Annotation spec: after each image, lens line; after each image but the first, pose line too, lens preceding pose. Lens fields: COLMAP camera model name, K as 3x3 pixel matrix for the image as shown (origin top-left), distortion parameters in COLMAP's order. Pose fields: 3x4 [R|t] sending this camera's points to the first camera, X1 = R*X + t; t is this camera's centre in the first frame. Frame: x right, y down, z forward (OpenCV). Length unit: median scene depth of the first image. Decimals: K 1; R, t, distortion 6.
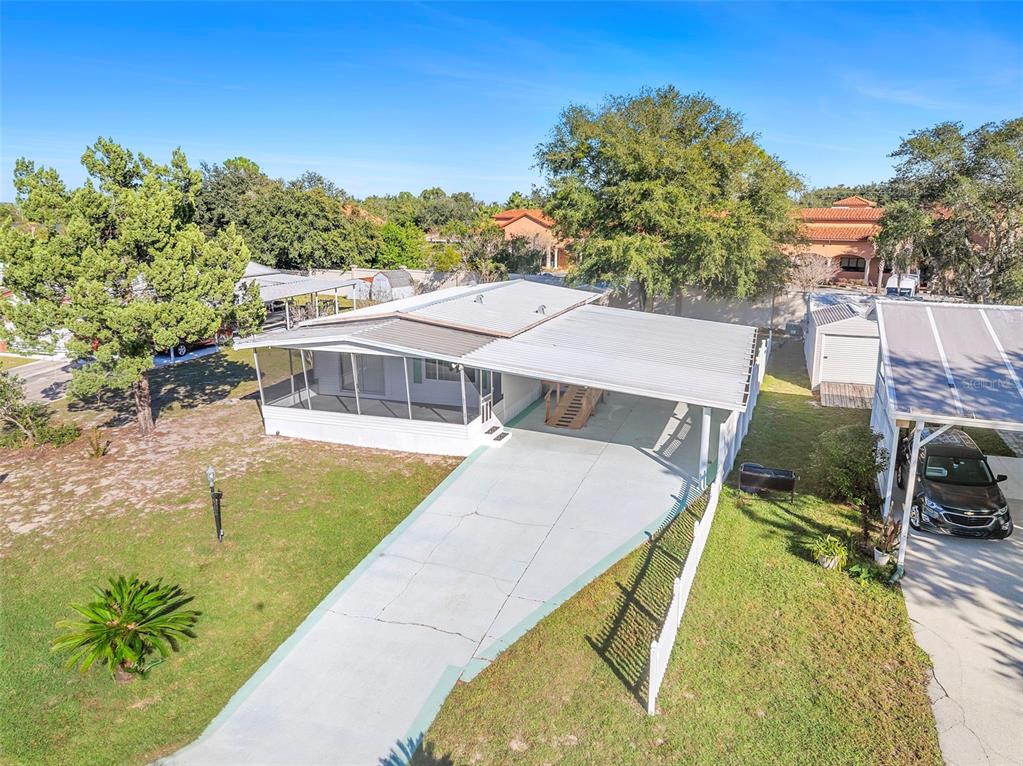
lens RADIAL K [[722.2, 0, 514.4], [0, 722.2, 379.5], [0, 0, 1]] dist [-0.029934, -0.003532]
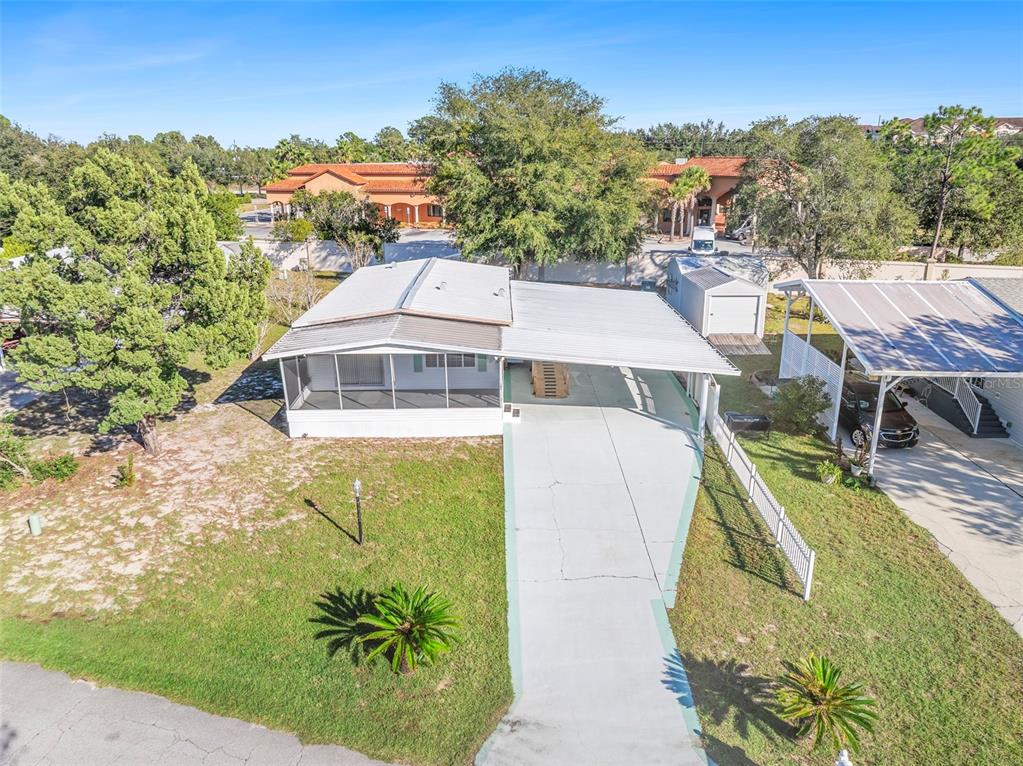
lens RADIAL K [[722.2, 0, 510.4], [0, 722.2, 385.8], [0, 0, 1]] dist [-0.029934, -0.003532]
pose [[0.937980, -0.108462, 0.329286, -0.416463], [0.078314, 0.991539, 0.103520, -0.086768], [-0.337728, -0.071312, 0.938538, -0.073732]]
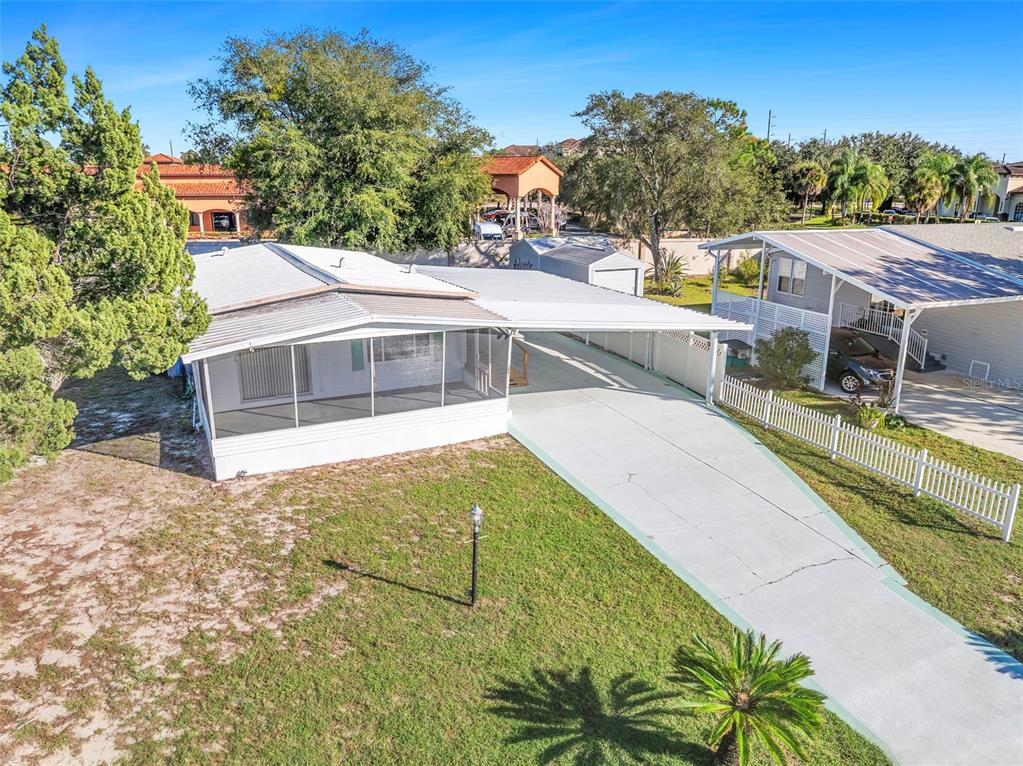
lens RADIAL K [[722.2, 0, 516.3], [0, 722.2, 385.2], [0, 0, 1]] dist [-0.029934, -0.003532]
pose [[0.697366, -0.193542, 0.690088, -0.654213], [0.150700, 0.980920, 0.122820, -0.058221], [-0.700692, 0.018346, 0.713228, 0.347364]]
